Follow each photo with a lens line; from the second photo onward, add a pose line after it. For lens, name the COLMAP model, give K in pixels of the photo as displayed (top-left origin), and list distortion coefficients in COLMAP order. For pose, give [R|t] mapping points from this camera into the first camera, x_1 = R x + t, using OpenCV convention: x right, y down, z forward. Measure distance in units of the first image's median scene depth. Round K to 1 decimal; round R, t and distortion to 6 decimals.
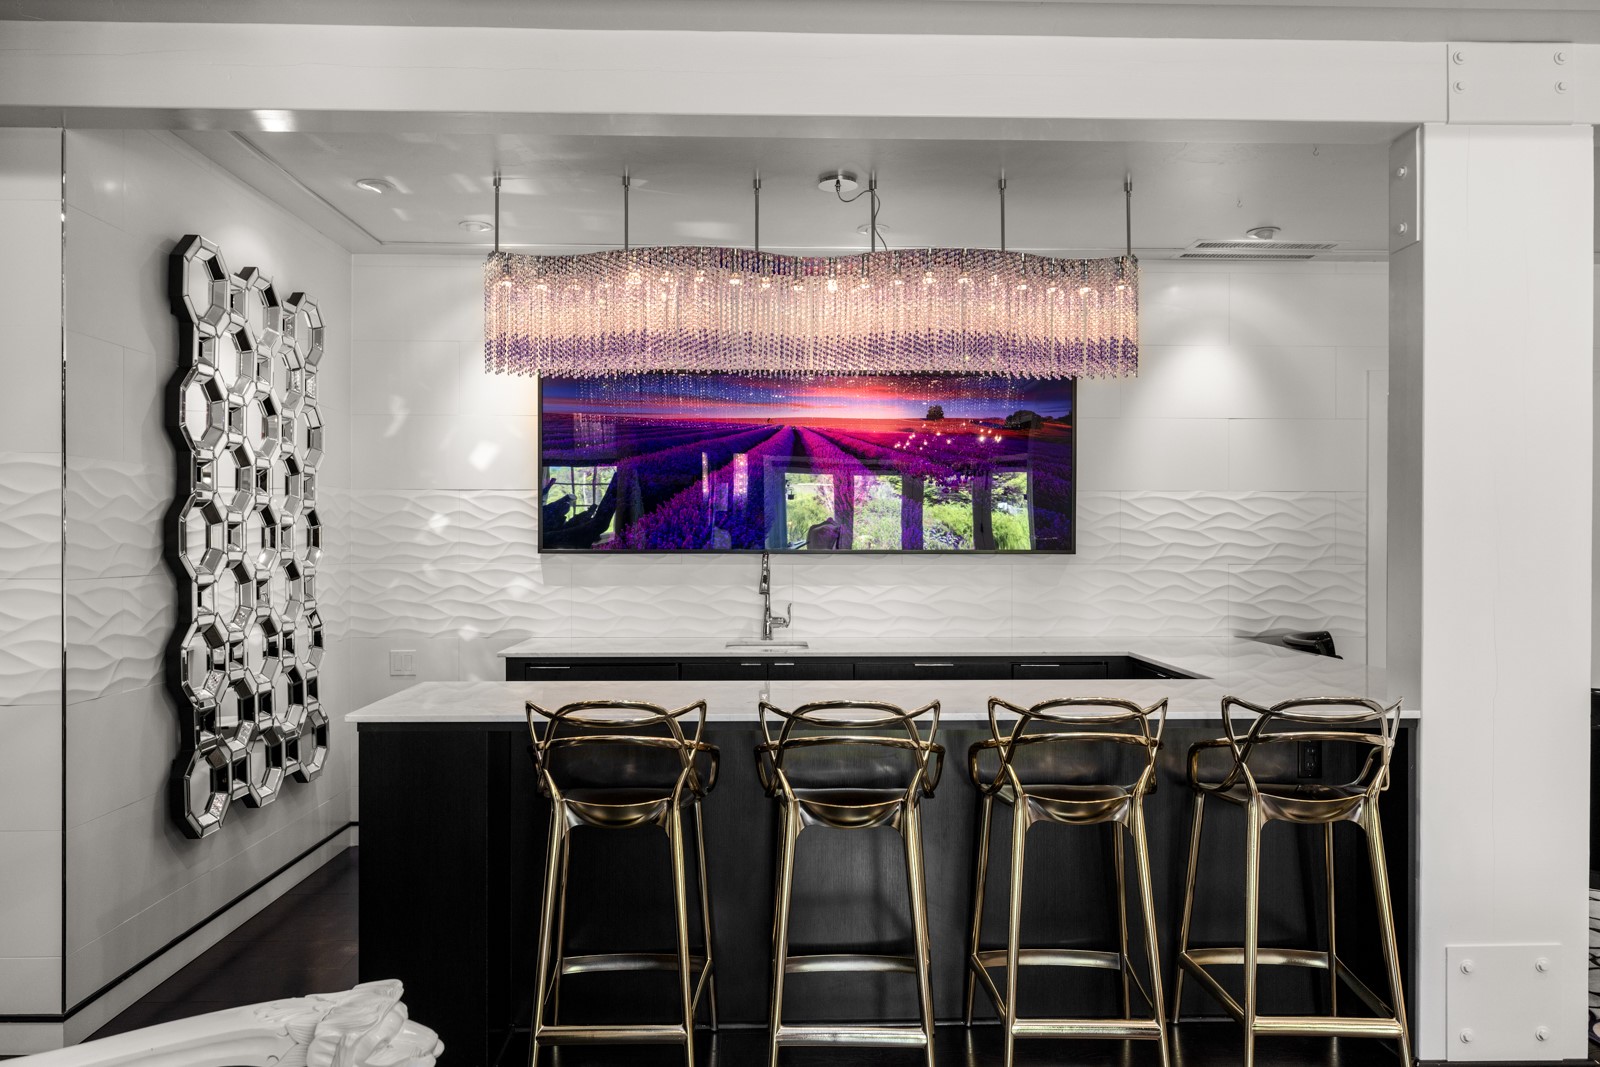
lens RADIAL K [[1093.2, 0, 800.0], [0, 1093.2, 533.5], [0, 0, 1]] dist [0.006903, 0.001517]
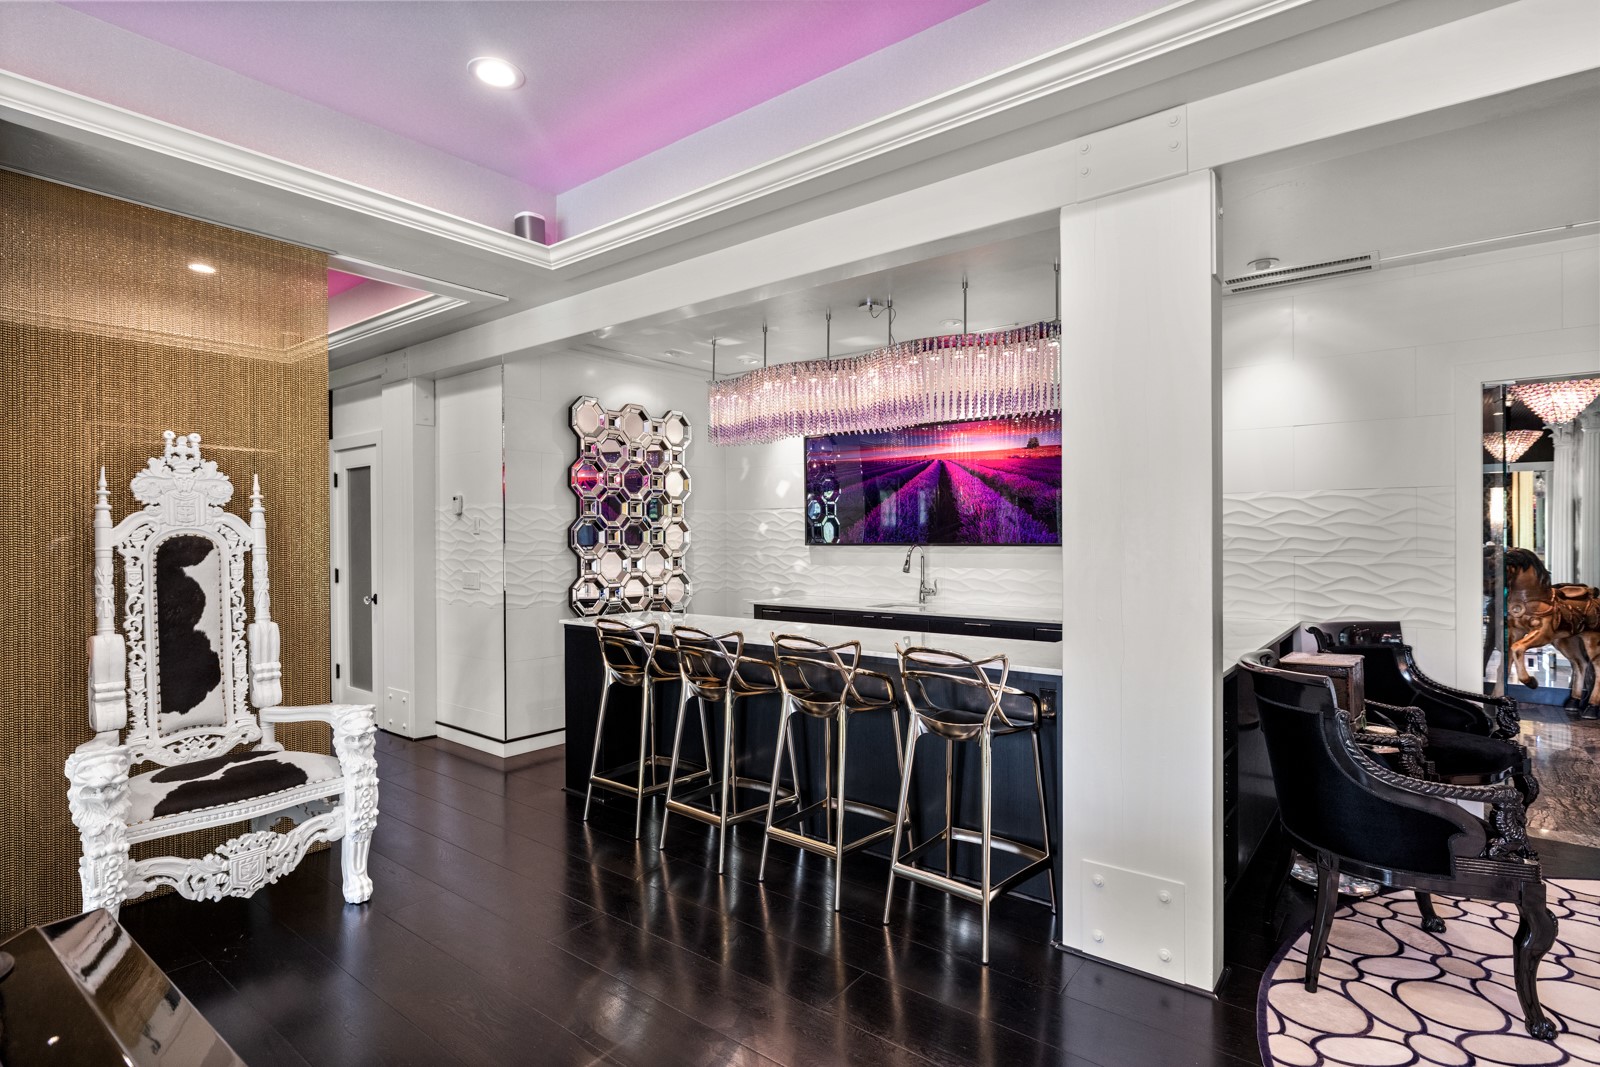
lens RADIAL K [[794.5, 0, 800.0], [0, 794.5, 533.5], [0, 0, 1]] dist [0.001338, 0.000414]
pose [[0.771618, -0.007729, -0.636039, 0.528753], [0.009376, 0.999956, -0.000776, 0.000650], [0.636017, -0.005365, 0.771657, 0.053565]]
